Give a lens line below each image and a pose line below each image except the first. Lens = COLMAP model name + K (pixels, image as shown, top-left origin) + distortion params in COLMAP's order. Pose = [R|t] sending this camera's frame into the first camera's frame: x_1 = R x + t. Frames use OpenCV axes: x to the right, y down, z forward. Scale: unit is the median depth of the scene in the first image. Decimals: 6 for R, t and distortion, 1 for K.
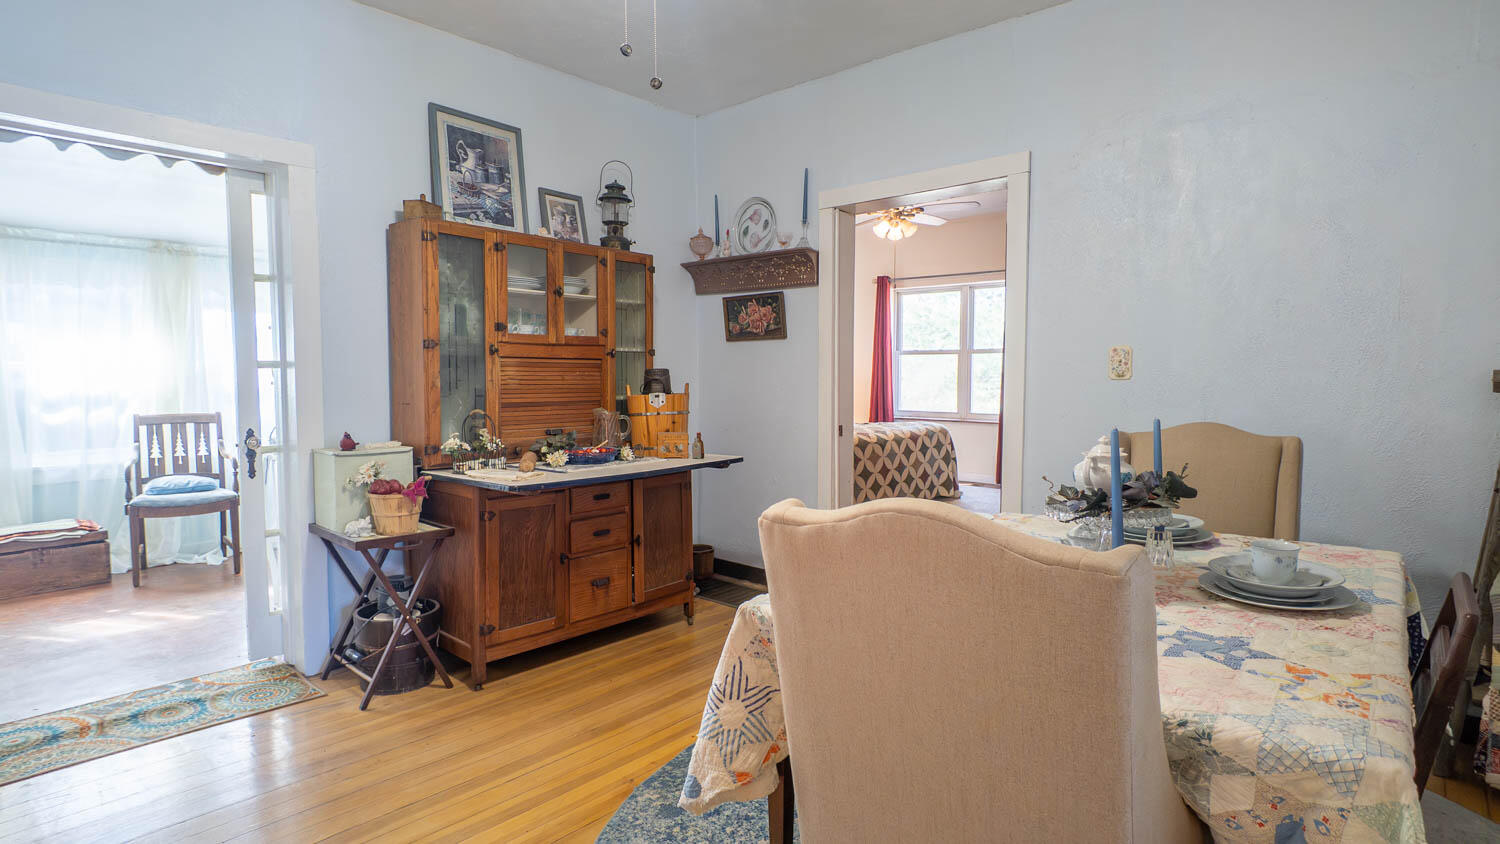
lens RADIAL K [[791.4, 0, 750.0], [0, 791.4, 422.0], [0, 0, 1]] dist [0.015630, -0.000476]
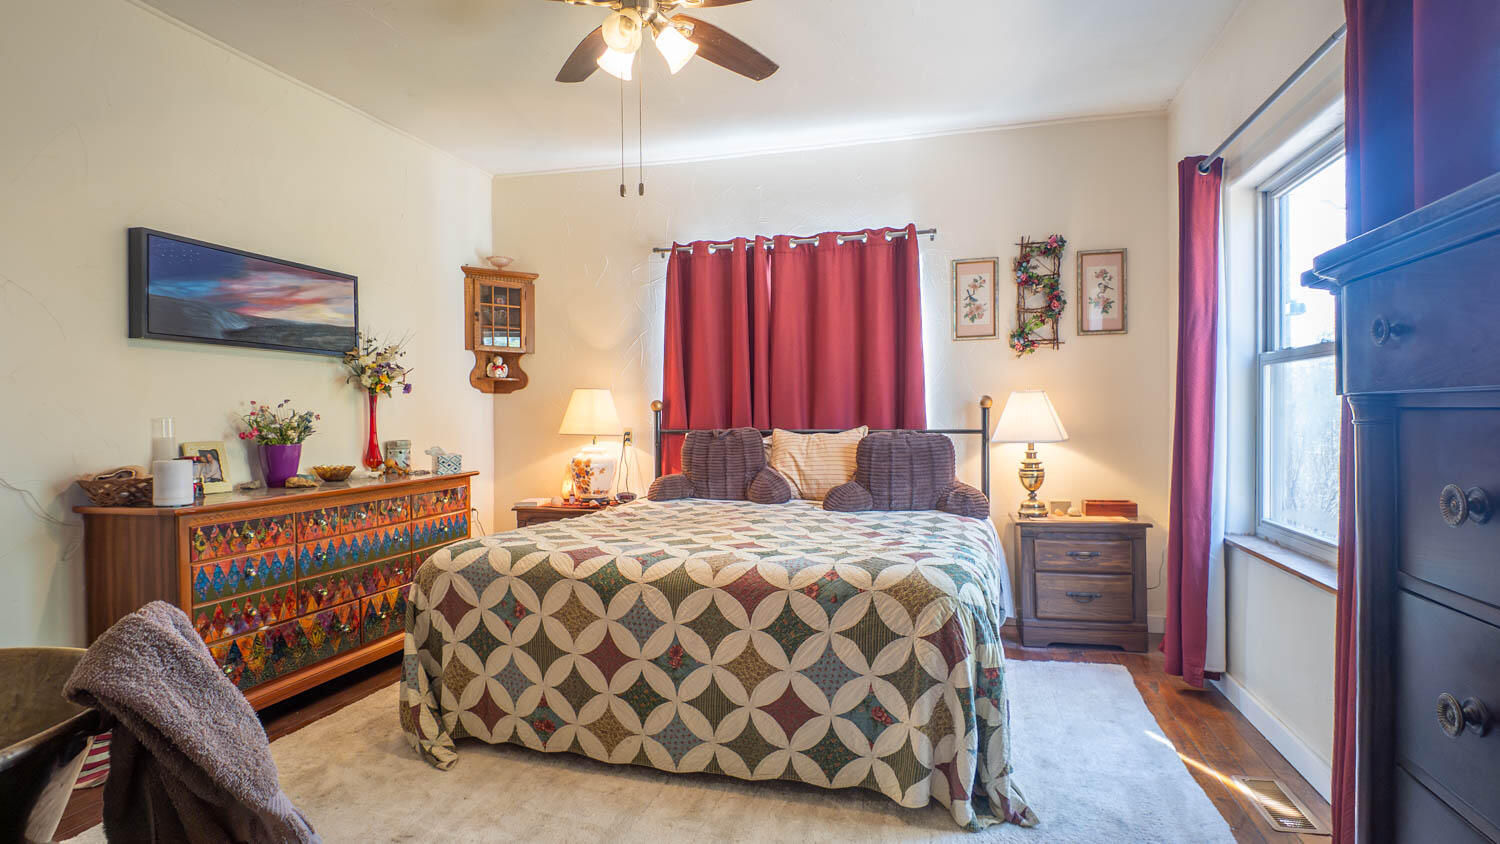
lens RADIAL K [[791.4, 0, 750.0], [0, 791.4, 422.0], [0, 0, 1]] dist [0.015630, -0.000476]
pose [[0.444289, 0.008485, -0.895843, 0.524976], [-0.064559, 0.997659, -0.022568, -0.047431], [0.893554, 0.067861, 0.443796, 0.837159]]
